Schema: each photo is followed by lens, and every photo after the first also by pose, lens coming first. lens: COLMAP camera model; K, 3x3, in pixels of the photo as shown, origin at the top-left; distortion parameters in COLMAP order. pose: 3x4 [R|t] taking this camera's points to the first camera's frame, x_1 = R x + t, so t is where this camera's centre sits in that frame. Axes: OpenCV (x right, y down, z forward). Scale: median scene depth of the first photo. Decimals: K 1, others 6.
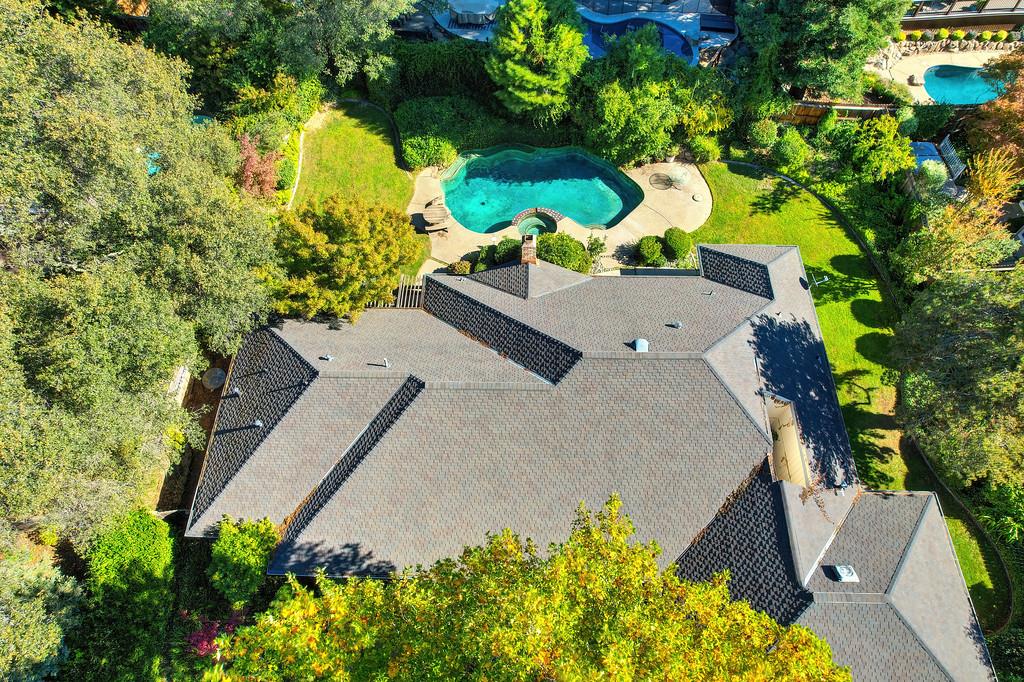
lens RADIAL K [[655.1, 0, 519.5], [0, 655.1, 336.5], [0, 0, 1]] dist [-0.041138, 0.006114]
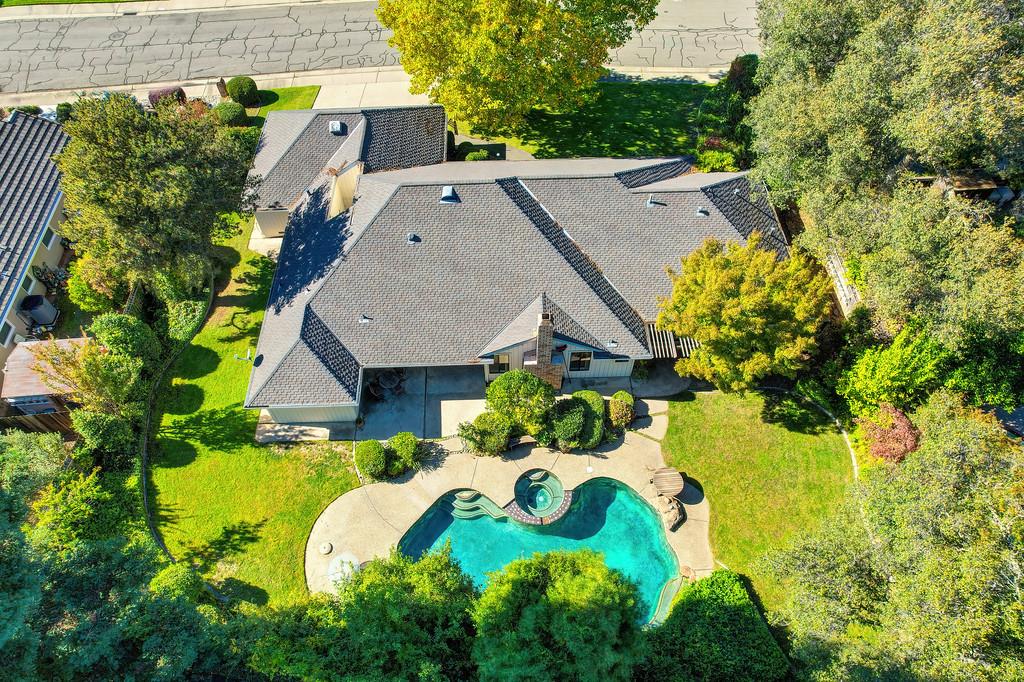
lens RADIAL K [[655.1, 0, 511.7], [0, 655.1, 338.9], [0, 0, 1]] dist [-0.041138, 0.006114]
pose [[-0.997851, 0.061599, -0.022338, 0.082121], [-0.043643, -0.370540, 0.927790, -0.956948], [0.048874, 0.926772, 0.372432, 0.617669]]
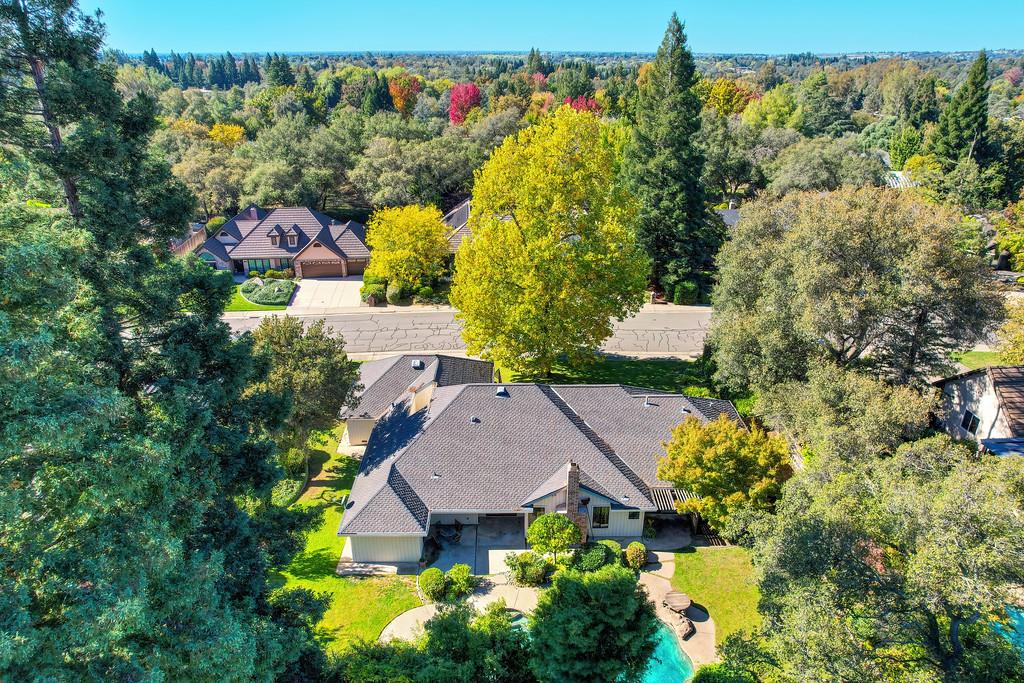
lens RADIAL K [[655.1, 0, 515.6], [0, 655.1, 339.7], [0, 0, 1]] dist [-0.041138, 0.006114]
pose [[-0.999020, 0.029260, -0.033223, 0.151914], [-0.028662, 0.144450, 0.989097, -1.329227], [0.033740, 0.989079, -0.143470, 0.858904]]
